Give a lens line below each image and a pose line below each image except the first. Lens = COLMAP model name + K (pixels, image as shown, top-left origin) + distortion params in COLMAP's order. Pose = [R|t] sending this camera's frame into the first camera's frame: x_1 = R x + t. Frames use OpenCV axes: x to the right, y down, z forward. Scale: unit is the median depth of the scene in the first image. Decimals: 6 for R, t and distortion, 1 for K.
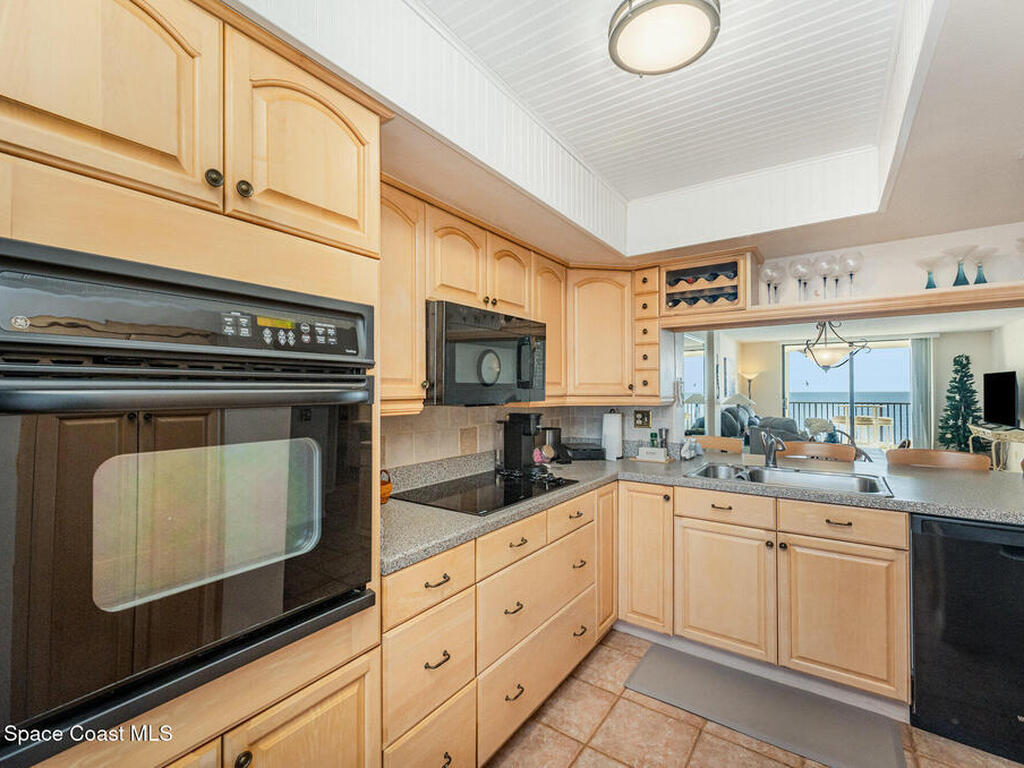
lens RADIAL K [[458.6, 0, 508.5], [0, 458.6, 383.4], [0, 0, 1]] dist [-0.001756, 0.000545]
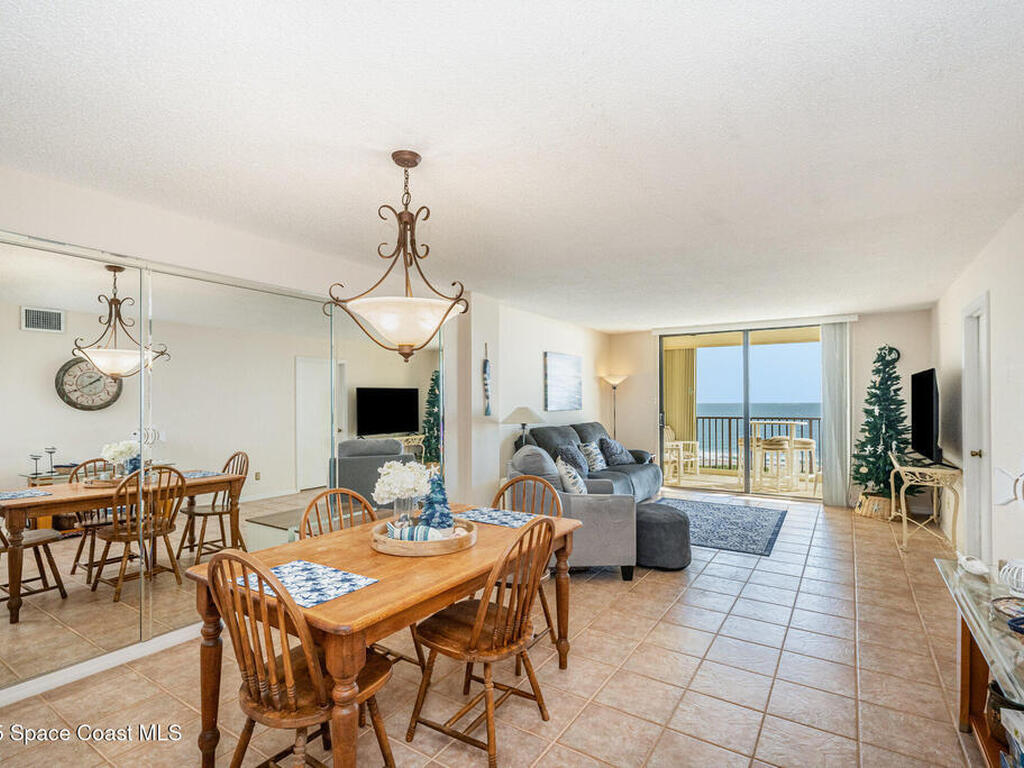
lens RADIAL K [[511.1, 0, 511.8], [0, 511.1, 402.3], [0, 0, 1]] dist [0.001256, -0.000202]
pose [[0.999736, -0.002241, 0.022869, 0.539513], [0.001813, 0.999823, 0.018730, 0.003991], [-0.022907, -0.018684, 0.999563, 0.343482]]
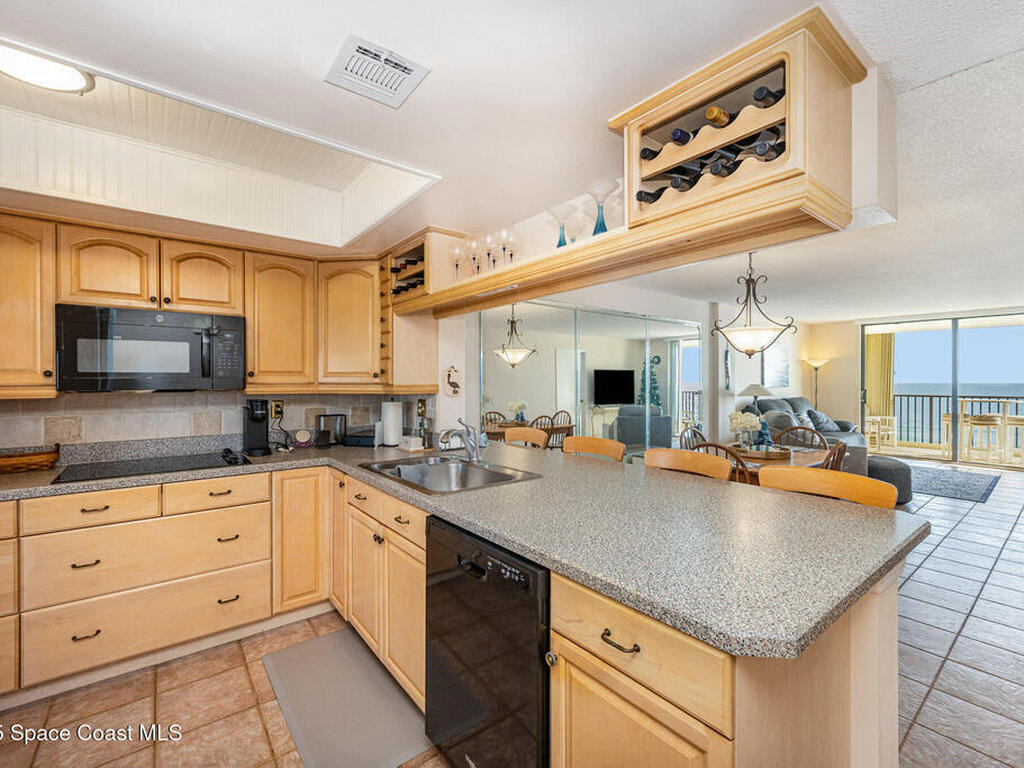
lens RADIAL K [[458.6, 0, 511.0], [0, 458.6, 382.3], [0, 0, 1]] dist [-0.001756, 0.000545]
pose [[0.957565, 0.002703, -0.288204, 0.356696], [0.003222, 0.999793, 0.020083, 0.001076], [0.288199, -0.020160, 0.957358, 0.051712]]
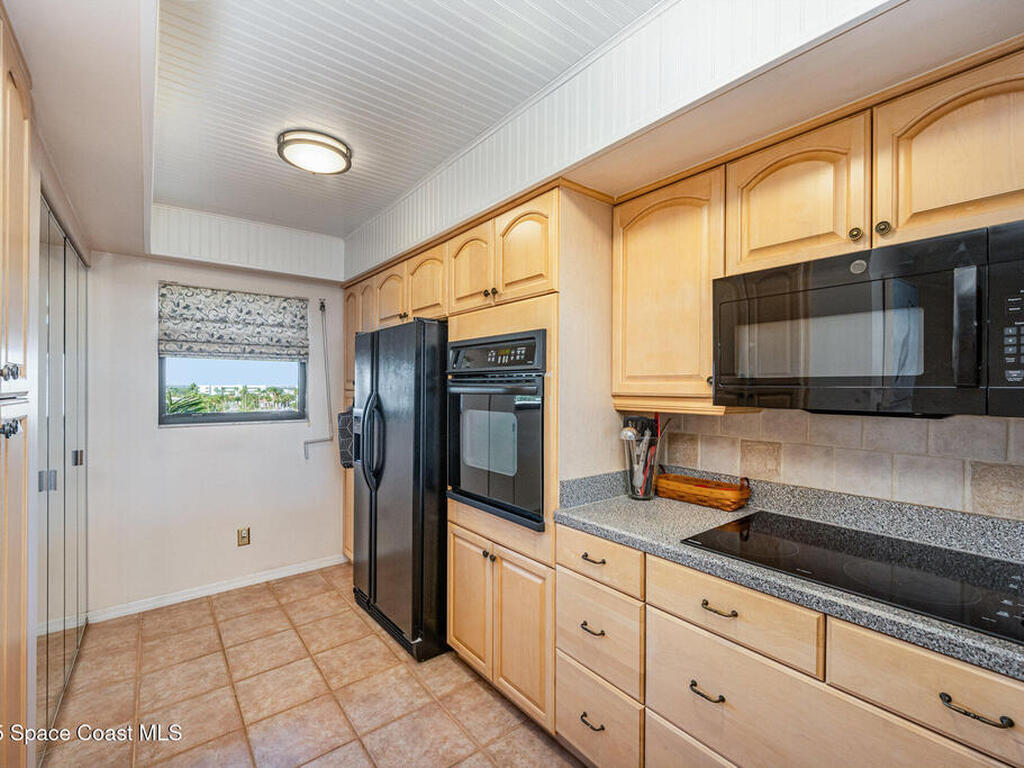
lens RADIAL K [[458.6, 0, 506.2], [0, 458.6, 386.2], [0, 0, 1]] dist [-0.001756, 0.000545]
pose [[-0.292181, 0.005820, -0.956345, 0.202077], [0.014089, 0.999899, 0.001780, 0.001438], [0.956259, -0.012953, -0.292234, 0.234463]]
